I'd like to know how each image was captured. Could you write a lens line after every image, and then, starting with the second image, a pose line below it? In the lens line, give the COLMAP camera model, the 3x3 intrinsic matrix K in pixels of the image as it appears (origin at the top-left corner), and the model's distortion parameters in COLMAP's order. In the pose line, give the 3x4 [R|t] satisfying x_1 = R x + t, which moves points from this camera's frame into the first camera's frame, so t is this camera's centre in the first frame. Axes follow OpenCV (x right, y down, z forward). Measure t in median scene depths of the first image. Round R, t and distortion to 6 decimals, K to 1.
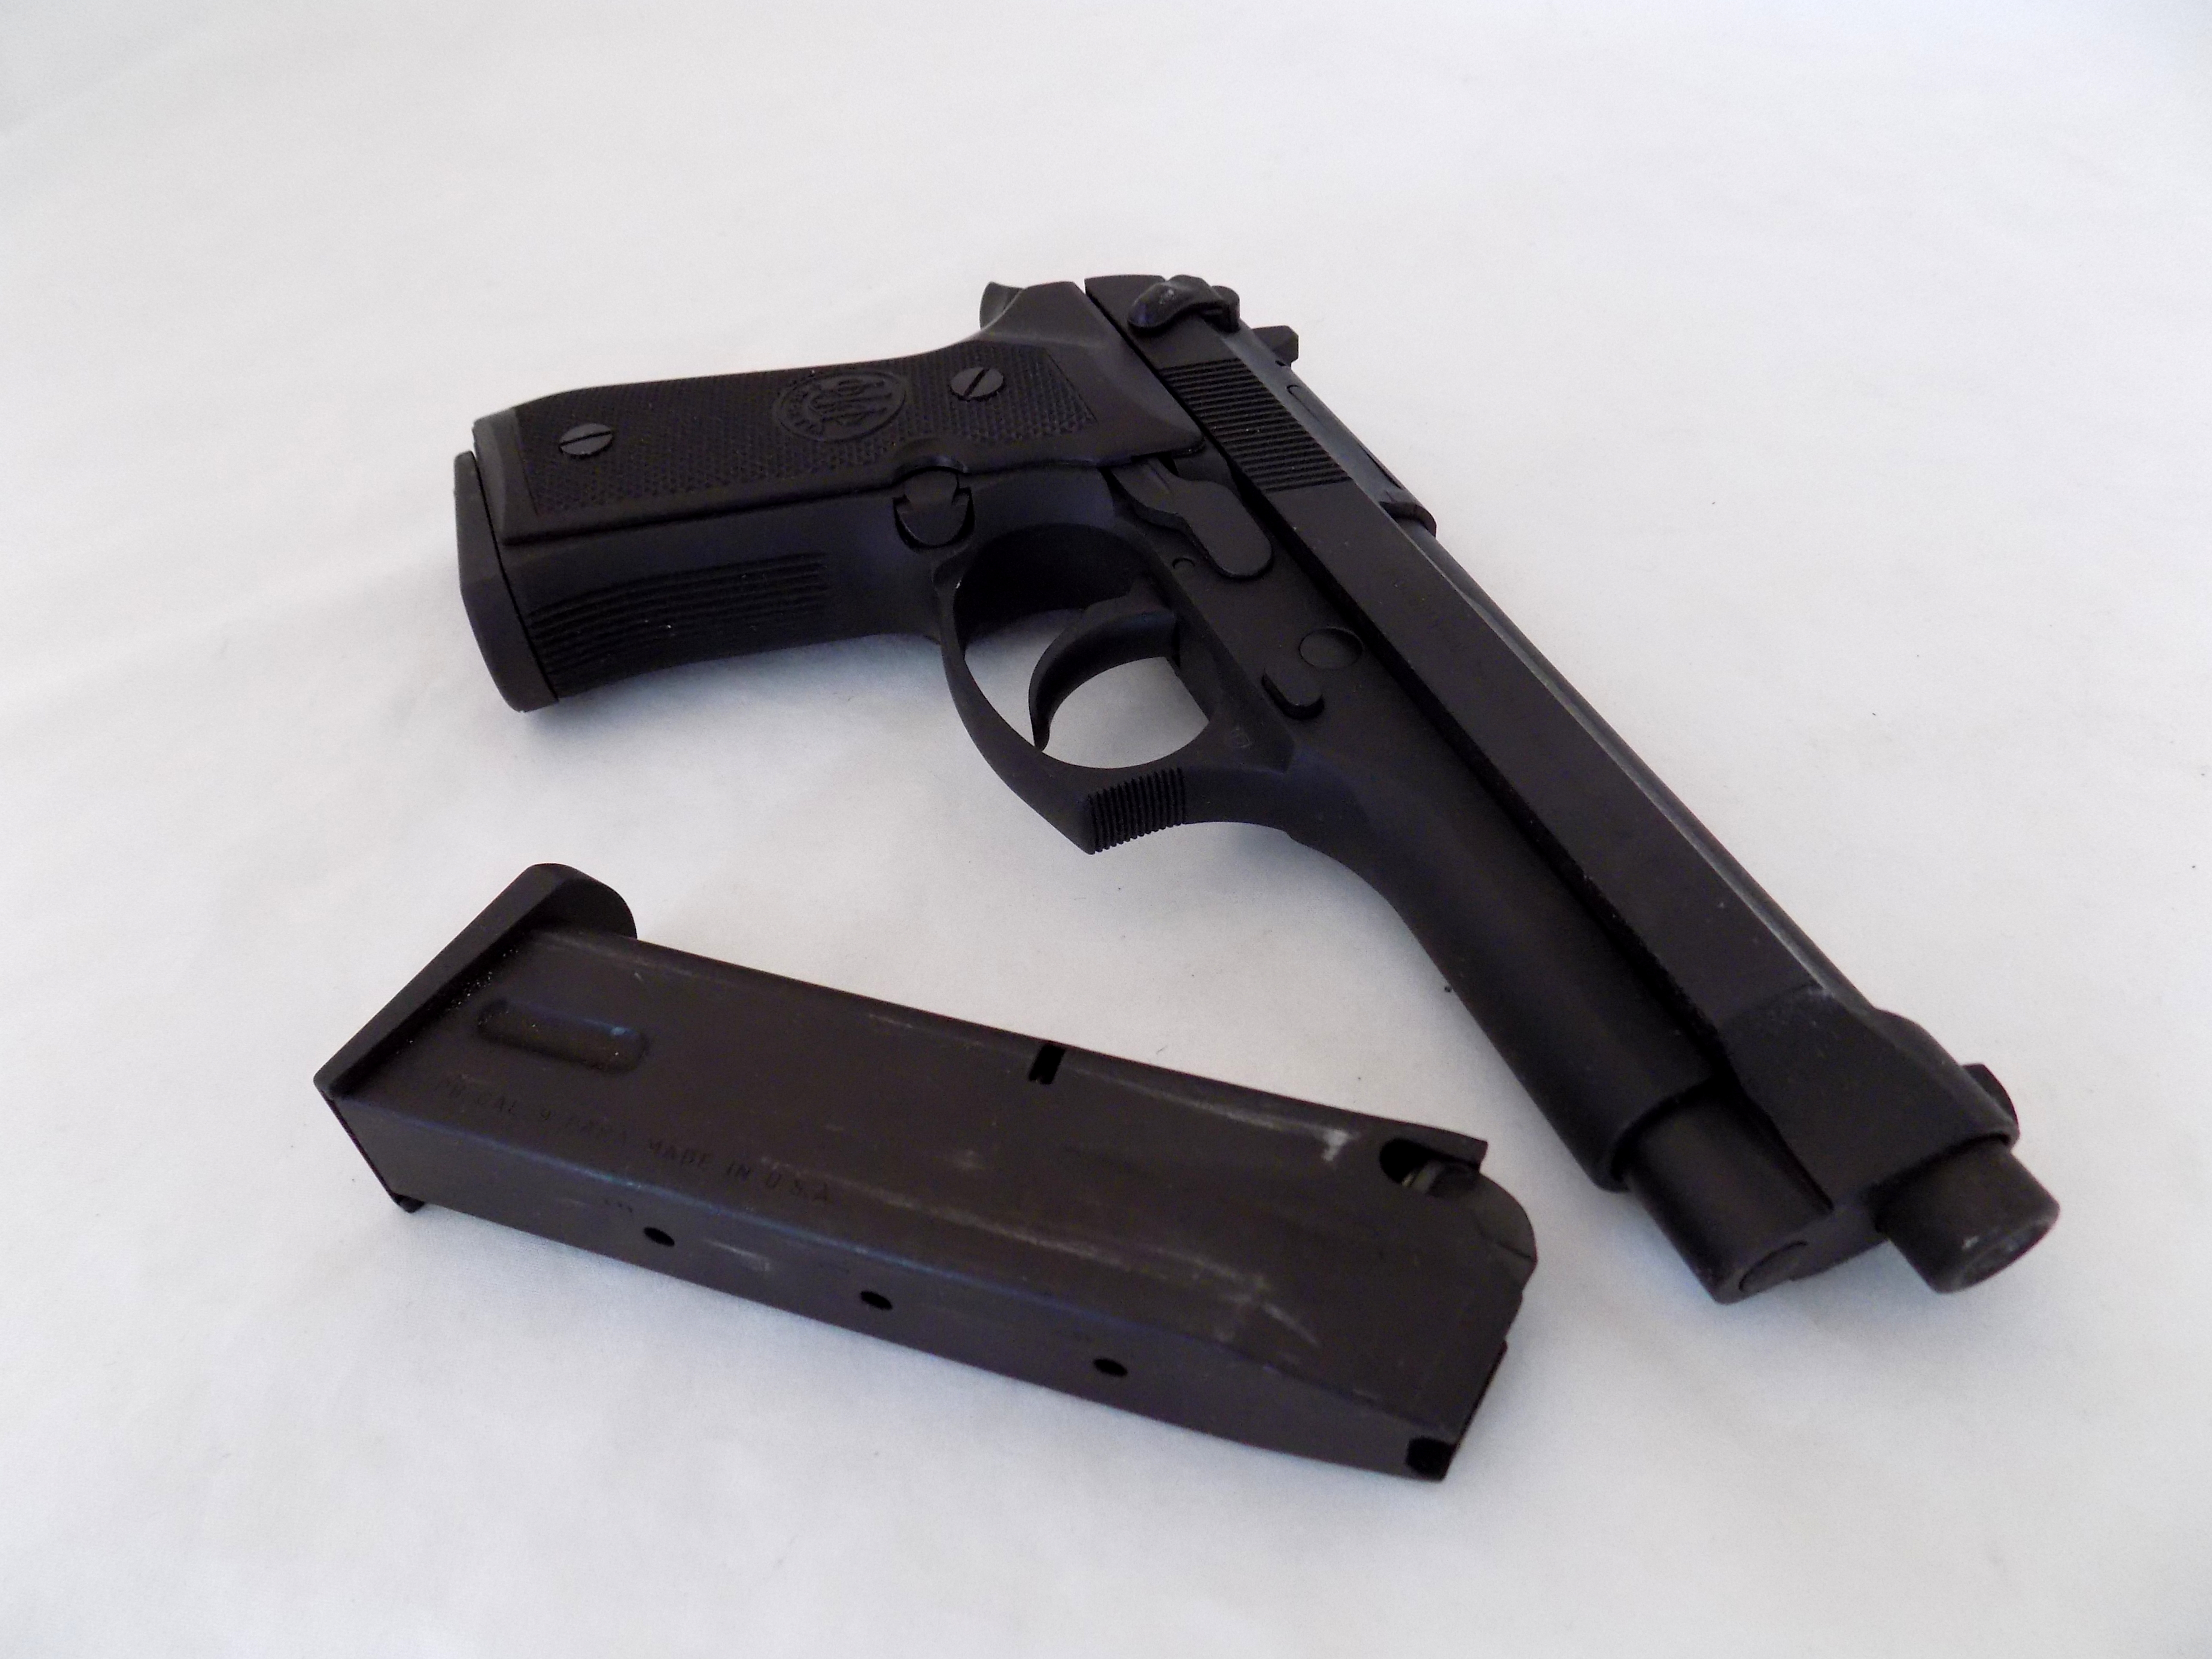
lens RADIAL K [[1614.6, 0, 1106.0], [0, 1614.6, 829.5], [0, 0, 1]] dist [-0.060157, 0.080884]
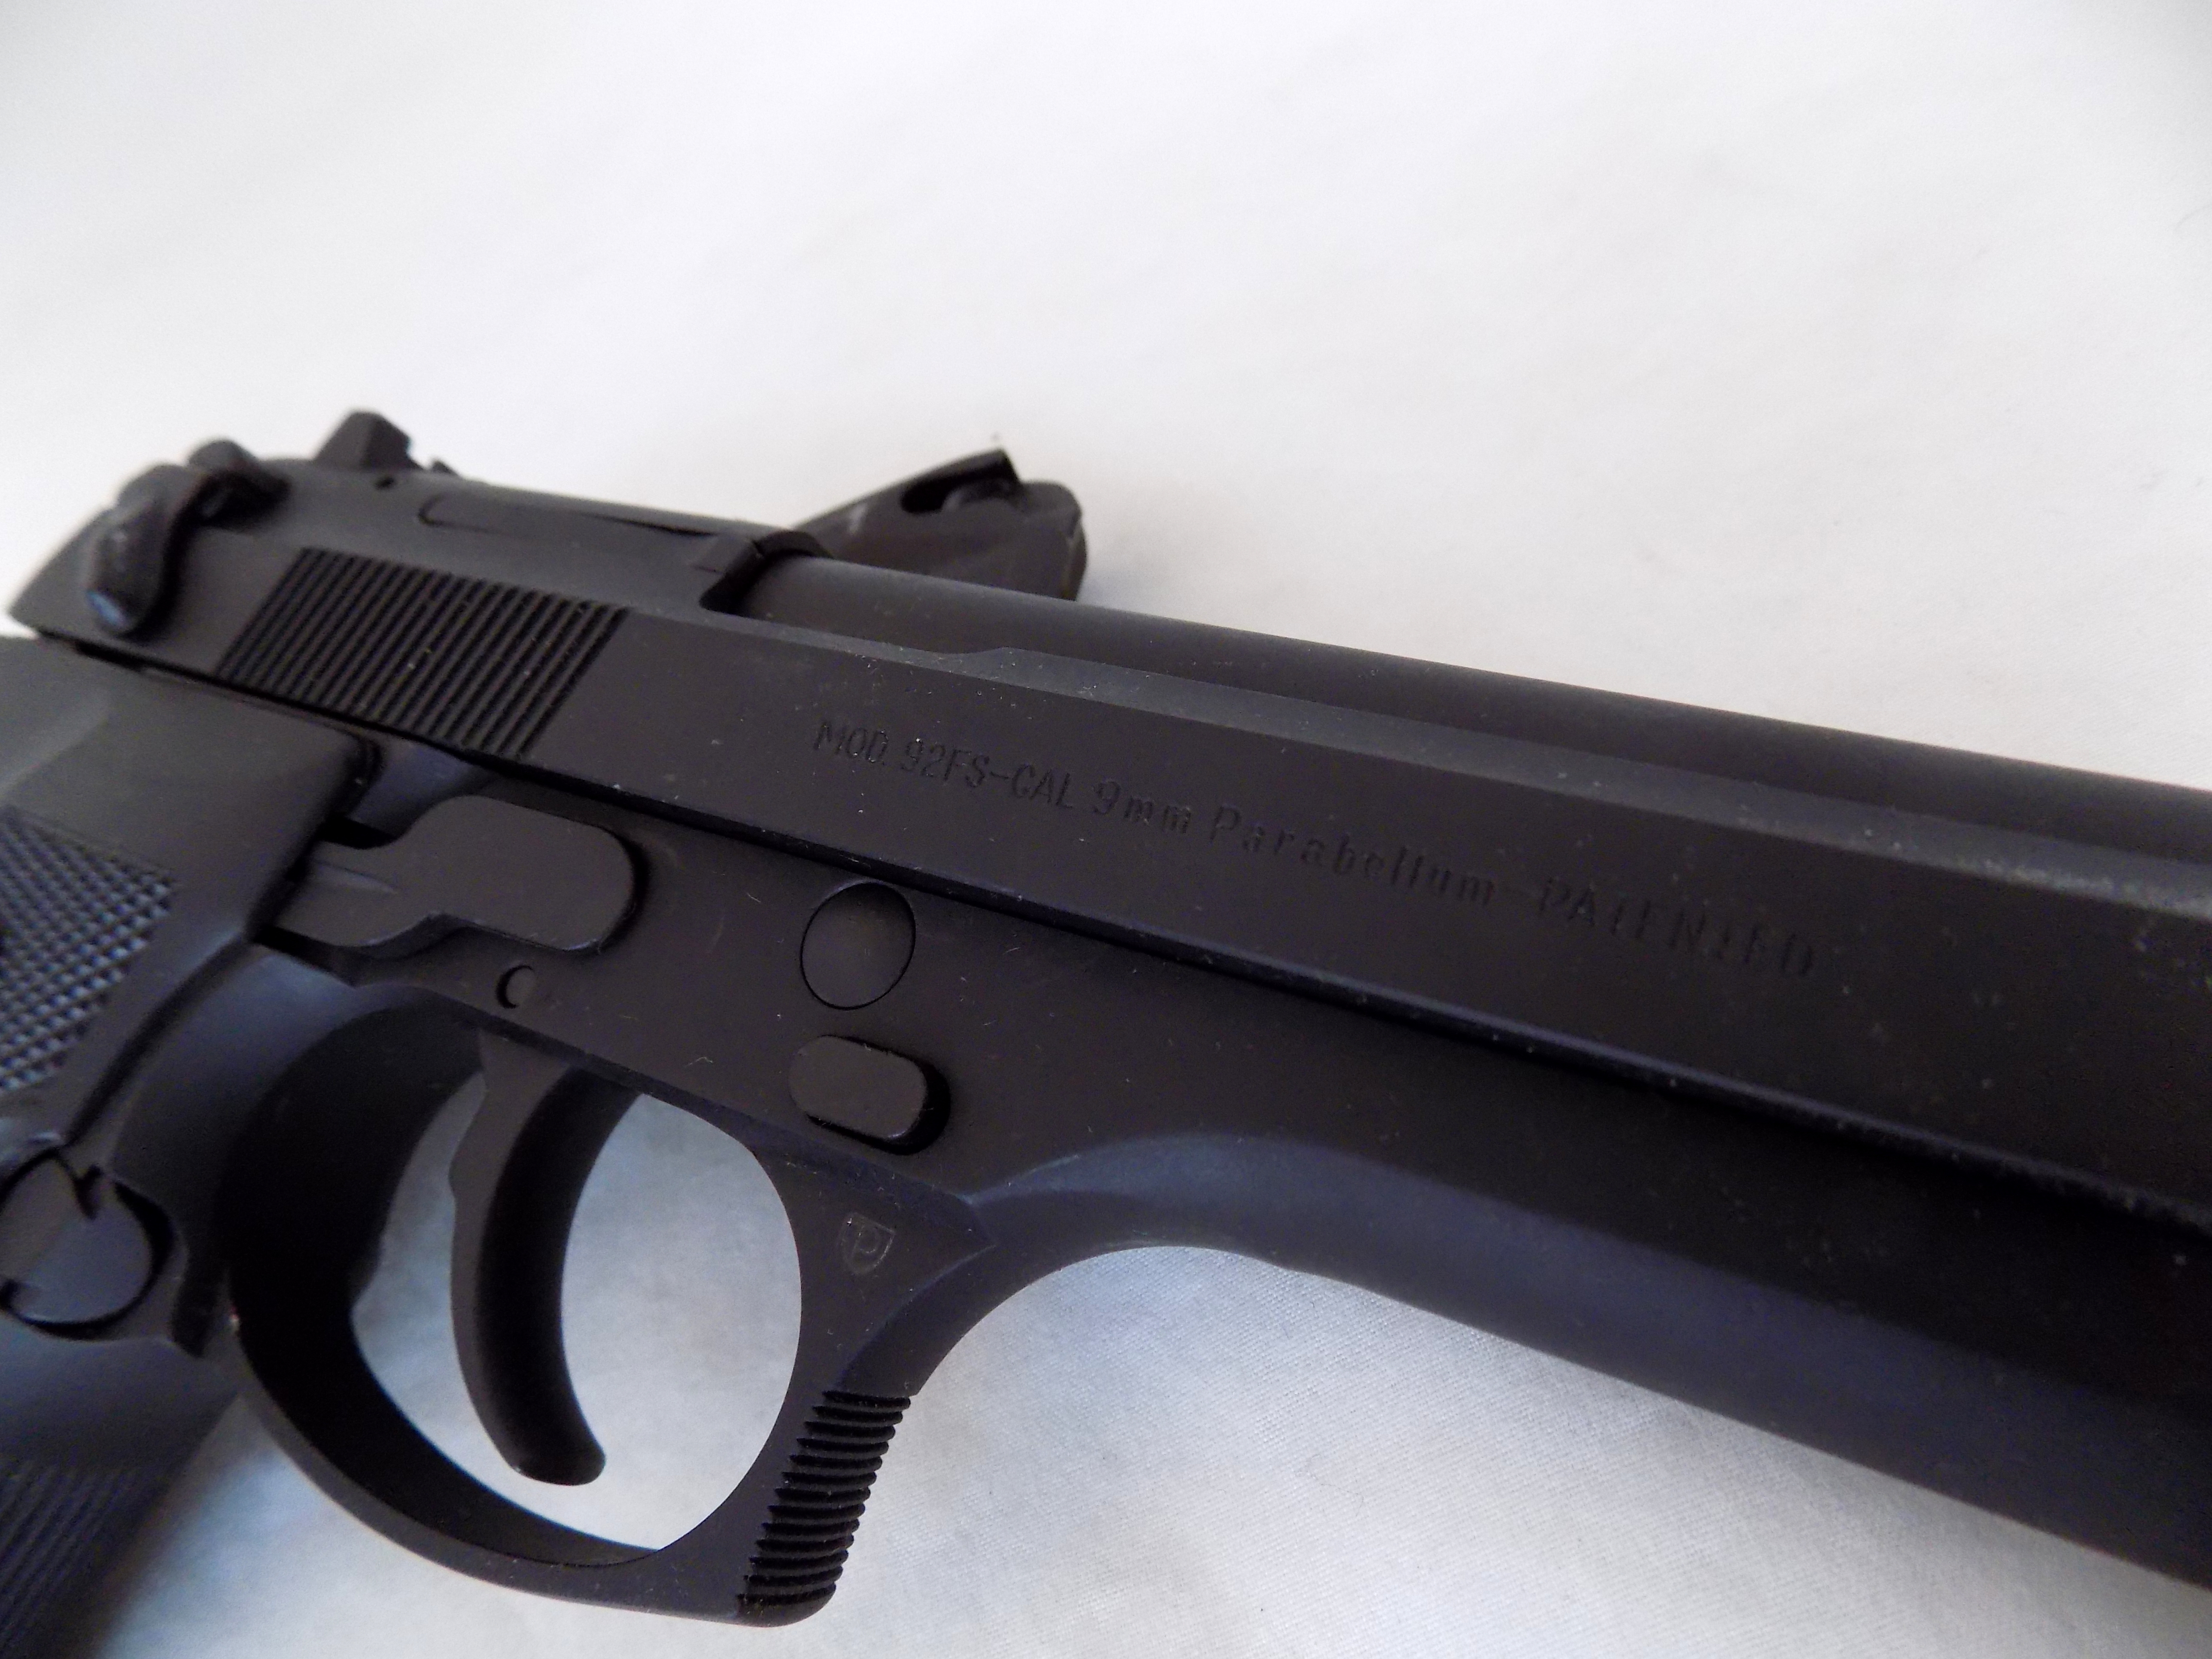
lens RADIAL K [[1614.6, 0, 1106.0], [0, 1614.6, 829.5], [0, 0, 1]] dist [-0.060157, 0.080884]
pose [[0.676557, -0.732226, 0.078203, 0.159998], [0.714724, 0.678509, 0.169690, -0.144803], [-0.177313, -0.058912, 0.982390, 0.478432]]
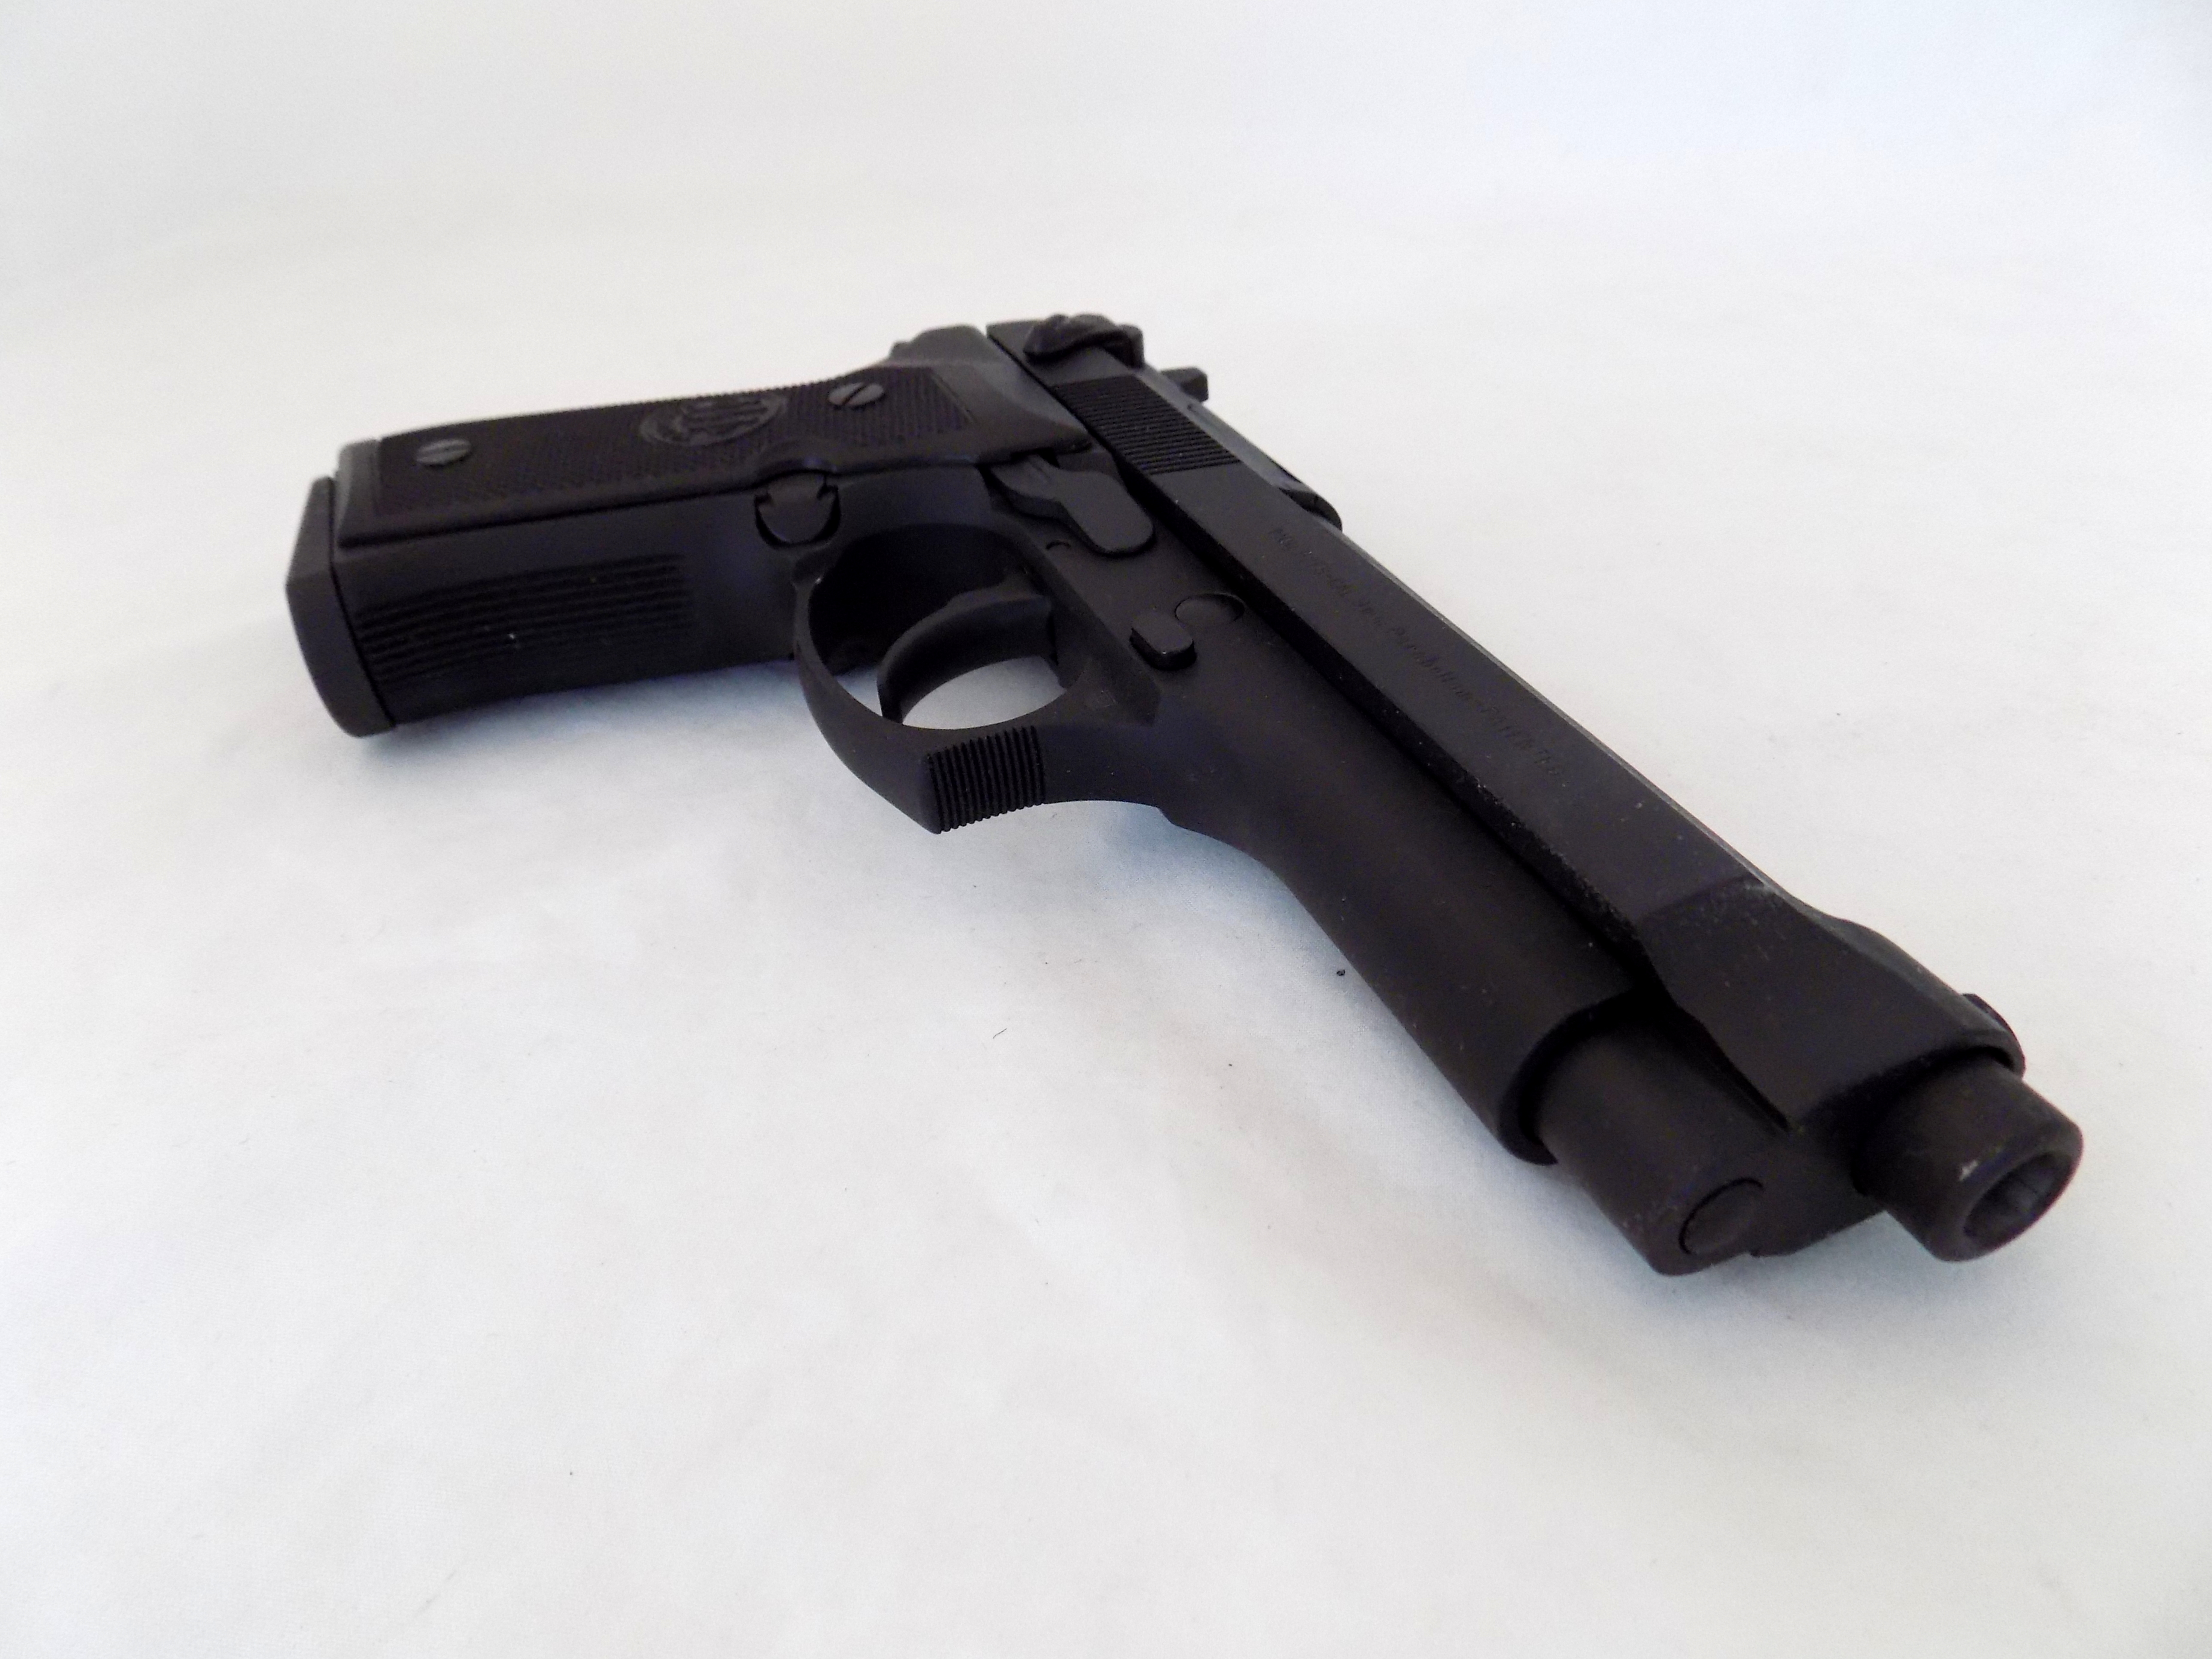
lens RADIAL K [[1614.6, 0, 1106.0], [0, 1614.6, 829.5], [0, 0, 1]] dist [-0.060157, 0.080884]
pose [[0.999583, -0.008498, -0.027588, 0.095683], [0.003070, 0.981566, -0.191097, 0.162993], [0.028703, 0.190933, 0.981183, 0.127738]]
